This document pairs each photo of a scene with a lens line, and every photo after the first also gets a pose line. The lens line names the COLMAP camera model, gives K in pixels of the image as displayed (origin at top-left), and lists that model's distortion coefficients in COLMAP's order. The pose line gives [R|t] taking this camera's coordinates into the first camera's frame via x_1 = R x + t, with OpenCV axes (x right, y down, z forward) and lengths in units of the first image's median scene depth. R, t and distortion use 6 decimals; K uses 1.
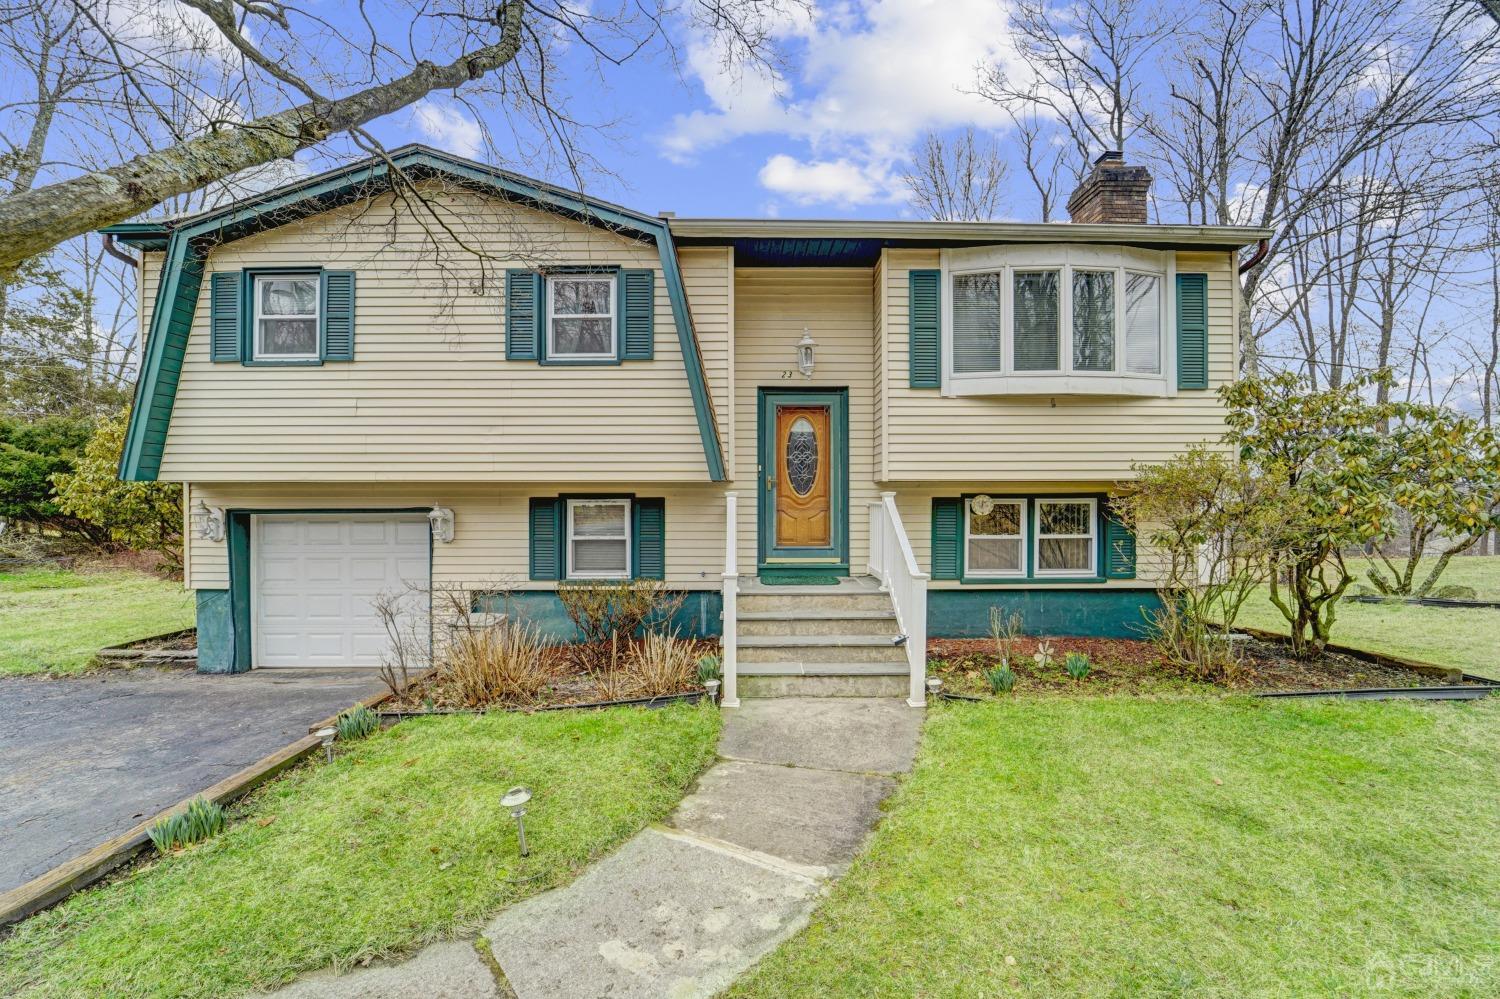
lens RADIAL K [[620.3, 0, 752.1], [0, 620.3, 485.2], [0, 0, 1]] dist [0.000467, 0.000023]
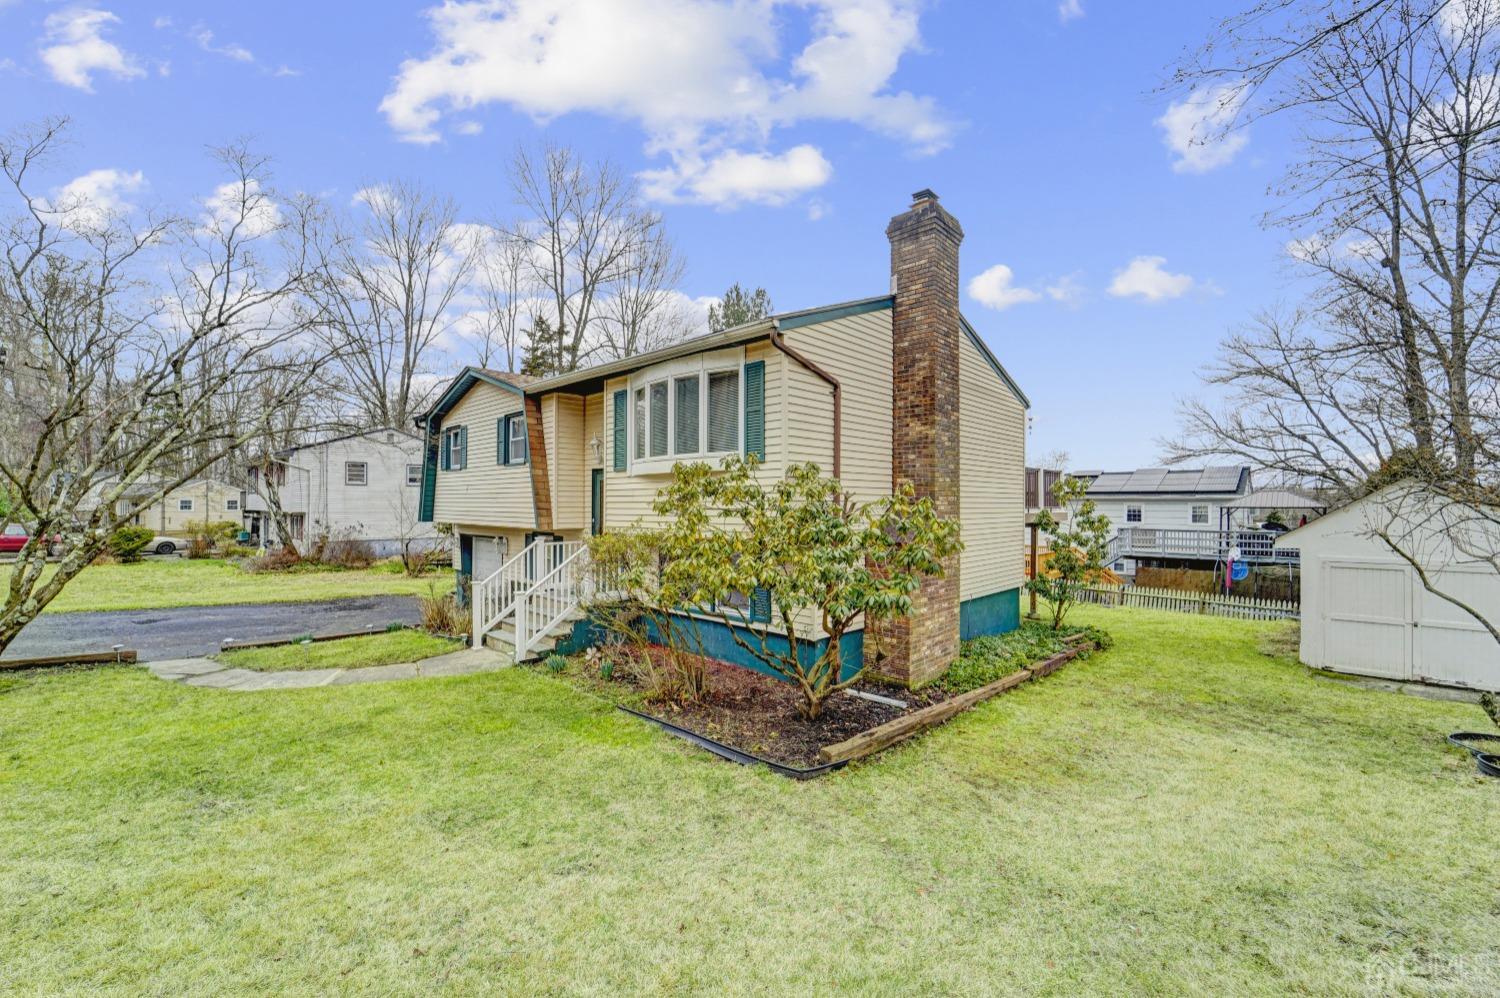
lens RADIAL K [[620.3, 0, 752.1], [0, 620.3, 484.7], [0, 0, 1]] dist [0.000467, 0.000023]
pose [[0.698909, -0.018812, -0.714963, 1.532228], [0.012112, 0.999822, -0.014467, -0.096832], [0.715108, 0.001452, 0.699013, 0.189292]]
